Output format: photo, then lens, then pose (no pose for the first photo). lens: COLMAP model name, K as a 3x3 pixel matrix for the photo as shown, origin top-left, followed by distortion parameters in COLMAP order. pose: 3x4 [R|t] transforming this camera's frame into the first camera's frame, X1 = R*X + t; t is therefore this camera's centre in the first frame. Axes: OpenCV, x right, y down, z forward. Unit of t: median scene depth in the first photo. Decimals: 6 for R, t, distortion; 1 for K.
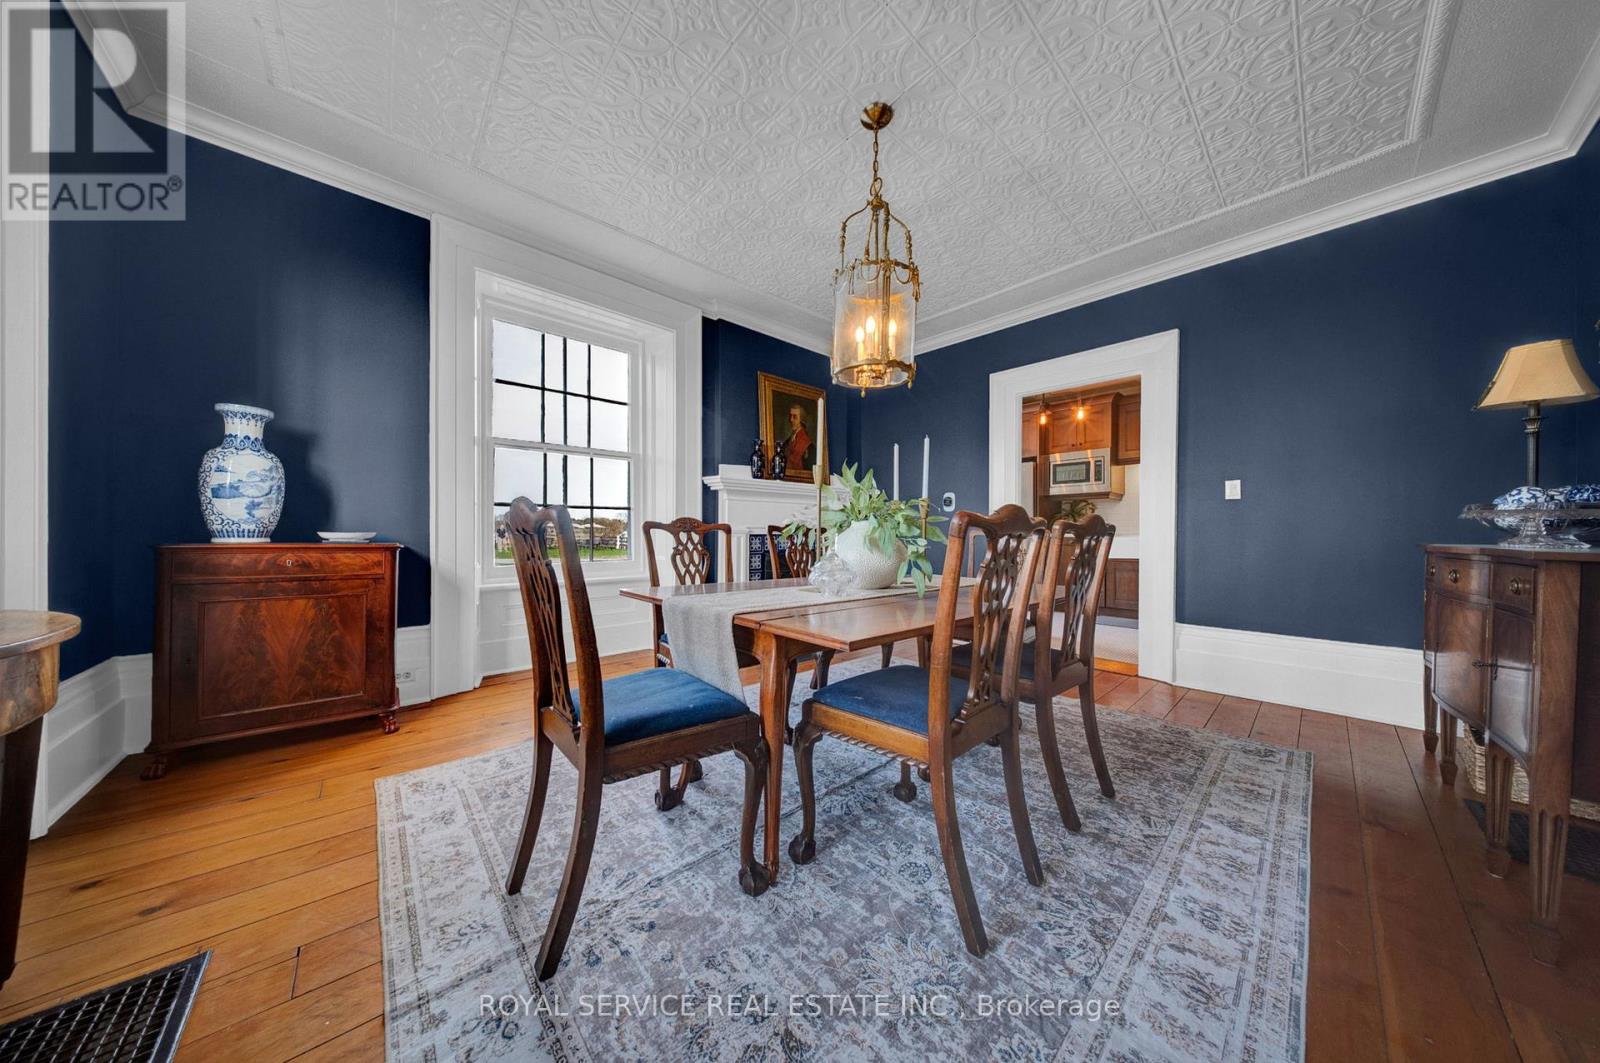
lens RADIAL K [[478.6, 0, 802.1], [0, 478.6, 533.1], [0, 0, 1]] dist [-0.005520, -0.000086]
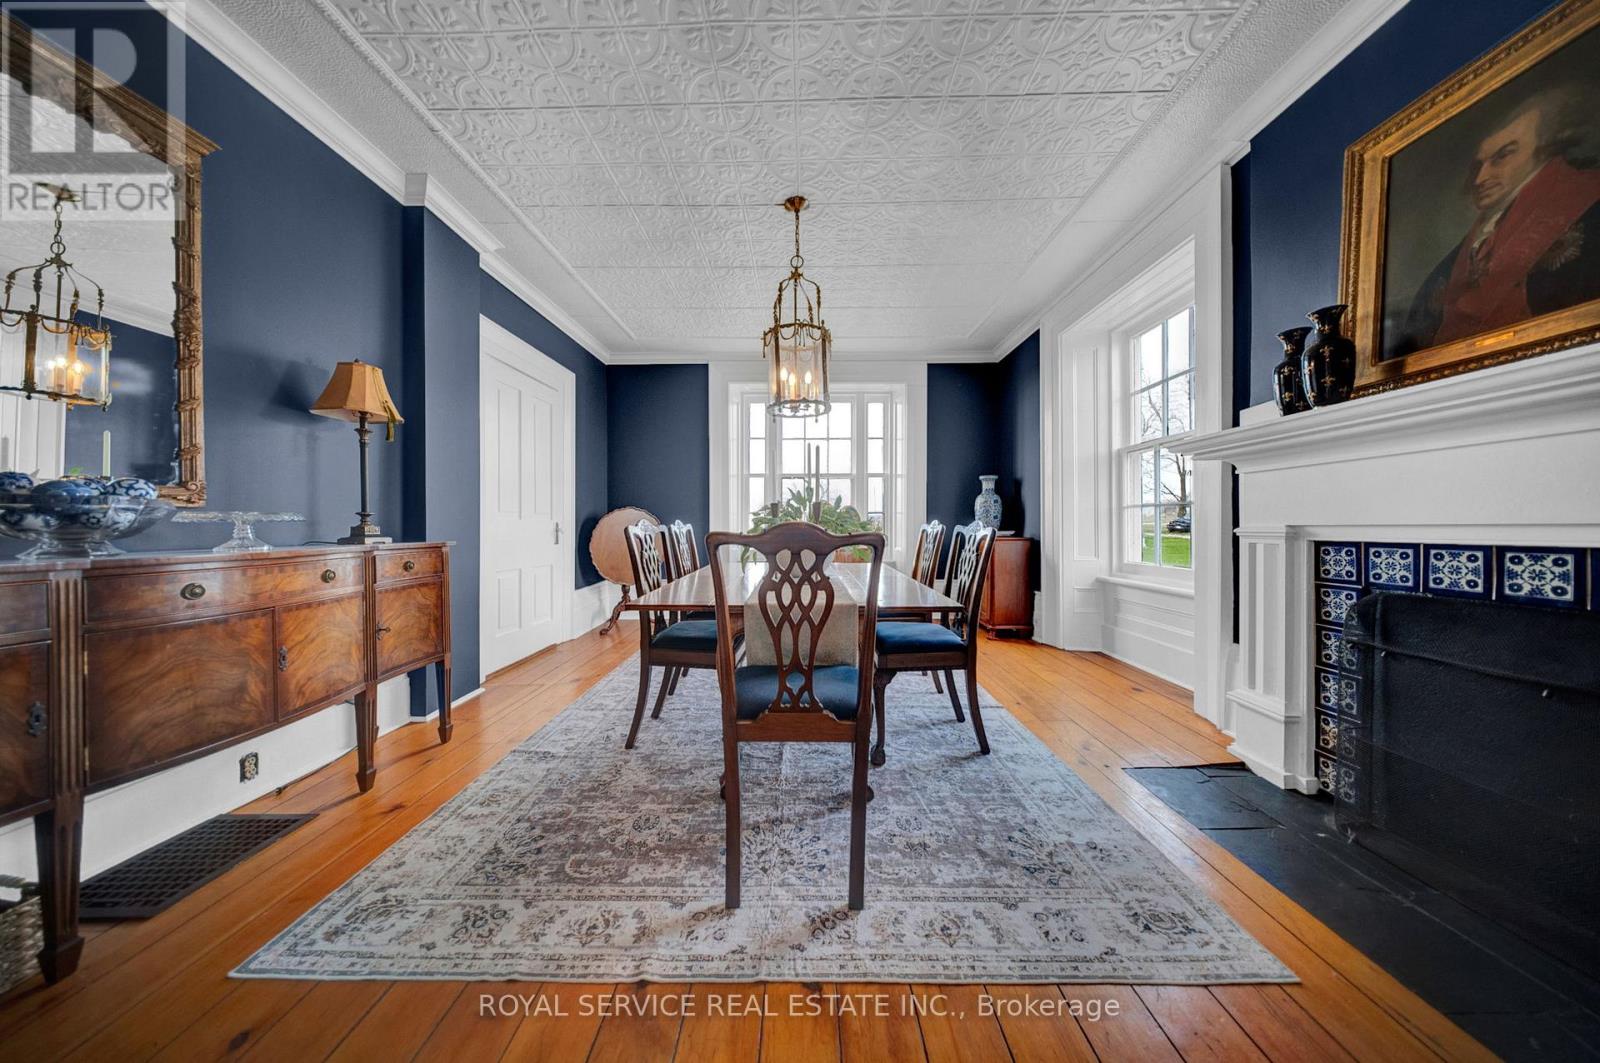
lens RADIAL K [[478.6, 0, 802.1], [0, 478.6, 533.1], [0, 0, 1]] dist [-0.005520, -0.000086]
pose [[-0.679069, 0.006525, -0.734046, 0.406019], [-0.002645, 0.999932, 0.011336, -0.006733], [0.734070, 0.009639, -0.679006, 0.706603]]
